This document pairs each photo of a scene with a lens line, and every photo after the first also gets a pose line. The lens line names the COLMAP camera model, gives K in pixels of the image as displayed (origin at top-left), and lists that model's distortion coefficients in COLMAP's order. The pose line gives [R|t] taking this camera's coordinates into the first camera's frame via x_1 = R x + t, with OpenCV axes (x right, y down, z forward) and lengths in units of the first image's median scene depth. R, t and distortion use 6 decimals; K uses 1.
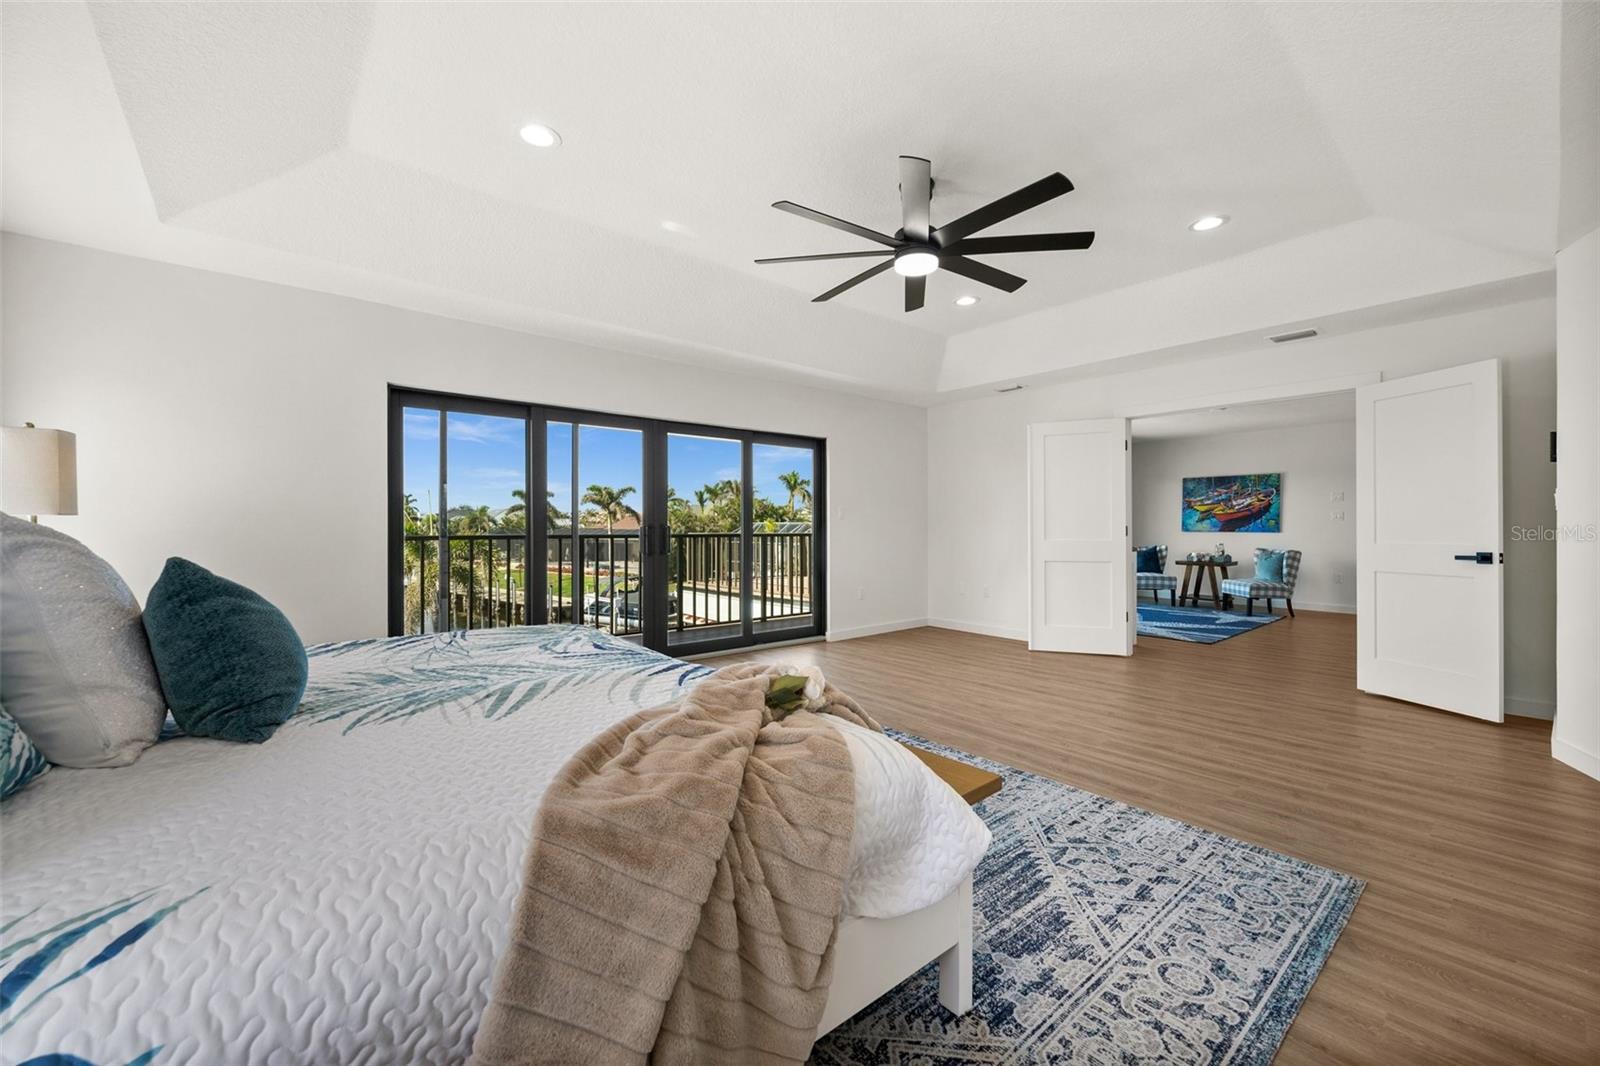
lens RADIAL K [[630.4, 0, 800.0], [0, 630.4, 533.0], [0, 0, 1]] dist [-0.001458, -0.000052]
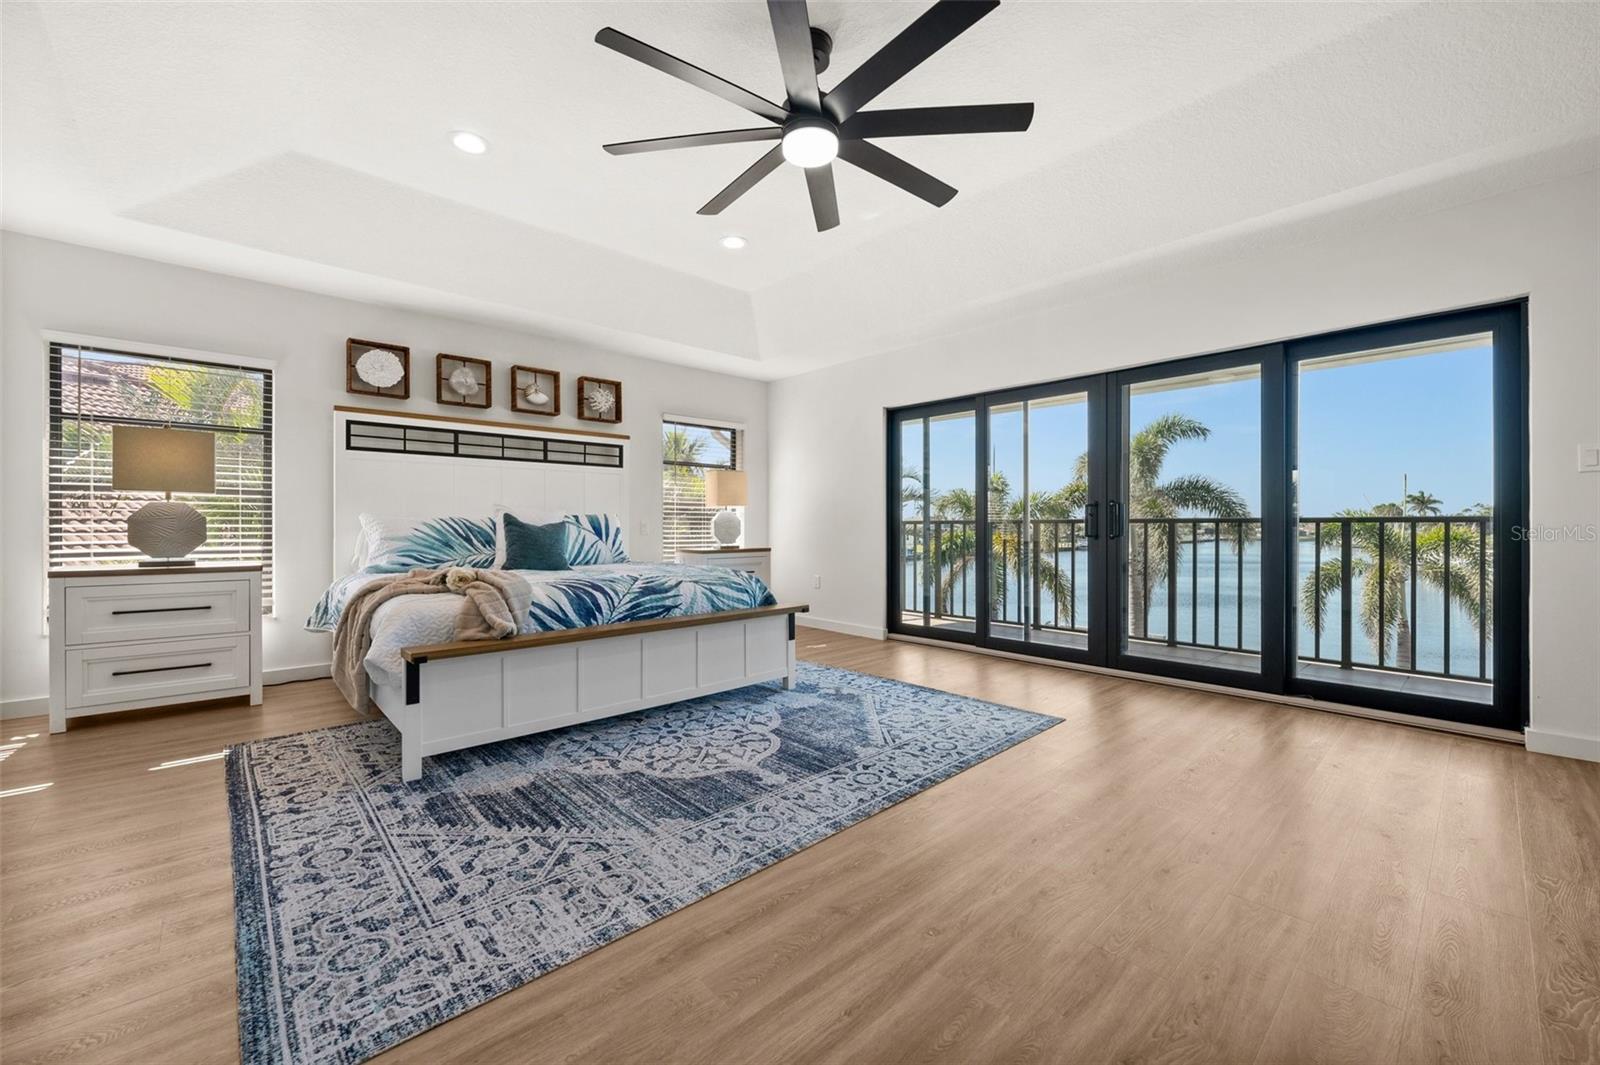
lens RADIAL K [[633.8, 0, 803.7], [0, 633.8, 528.0], [0, 0, 1]] dist [-0.003911, 0.000049]
pose [[0.051225, 0.001198, -0.998686, 1.472248], [-0.009938, 0.999950, 0.000689, 0.061451], [0.998638, 0.009889, 0.051235, 1.457420]]
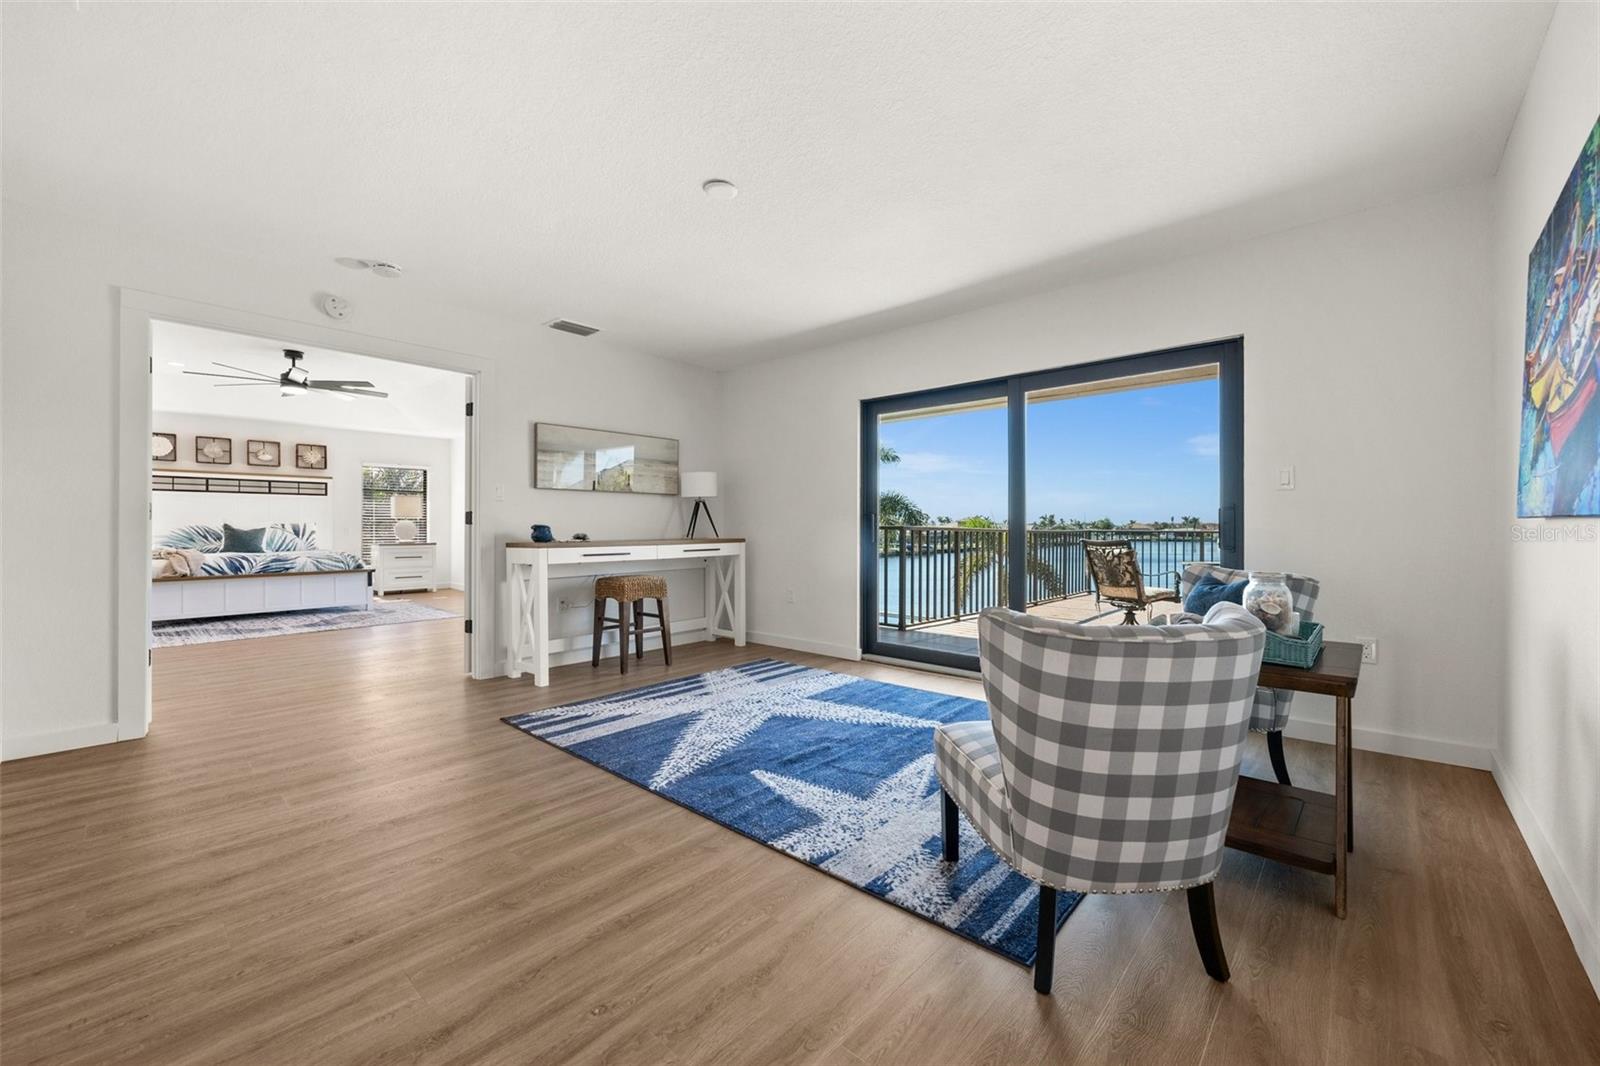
lens RADIAL K [[644.8, 0, 776.3], [0, 644.8, 530.5], [0, 0, 1]] dist [0.019748, 0.000059]
pose [[0.099250, 0.001343, -0.995062, 3.784635], [-0.008764, 0.999961, 0.000475, 0.035927], [0.995024, 0.008674, 0.099257, 3.619851]]
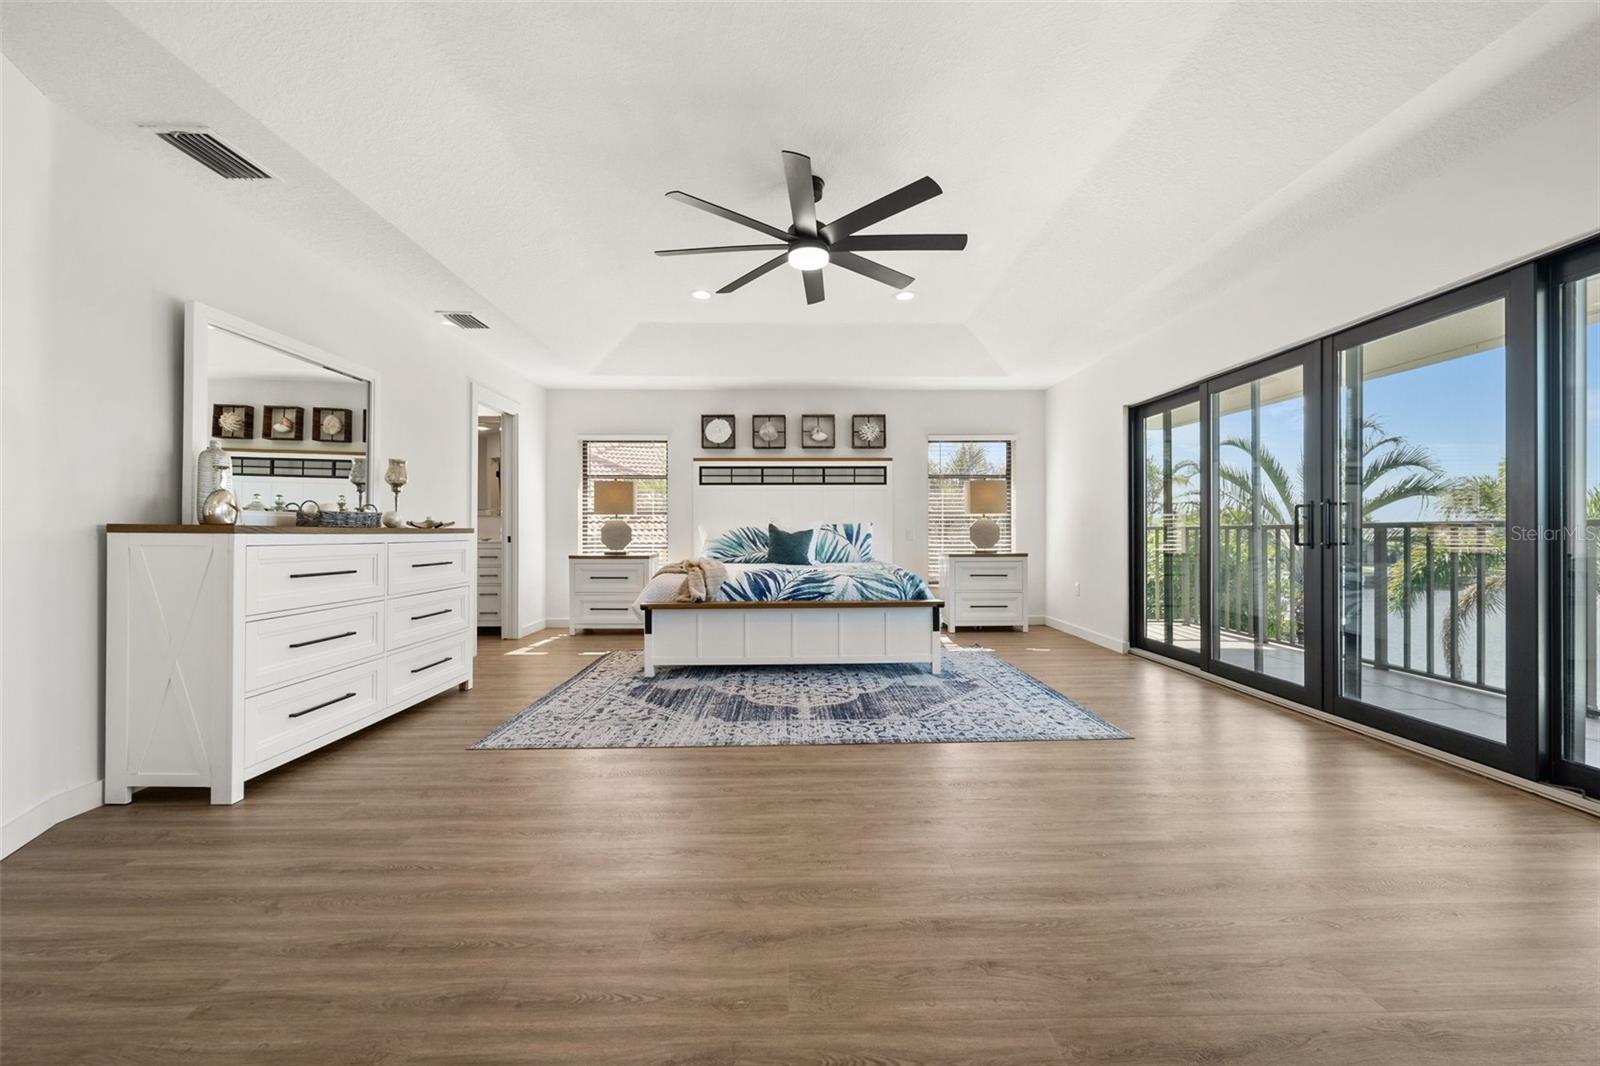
lens RADIAL K [[630.4, 0, 800.0], [0, 630.4, 533.0], [0, 0, 1]] dist [-0.001458, -0.000052]
pose [[-0.625911, 0.000465, -0.779895, 1.571248], [-0.006839, 0.999958, 0.006085, 0.048708], [0.779865, 0.009142, -0.625881, 2.533755]]
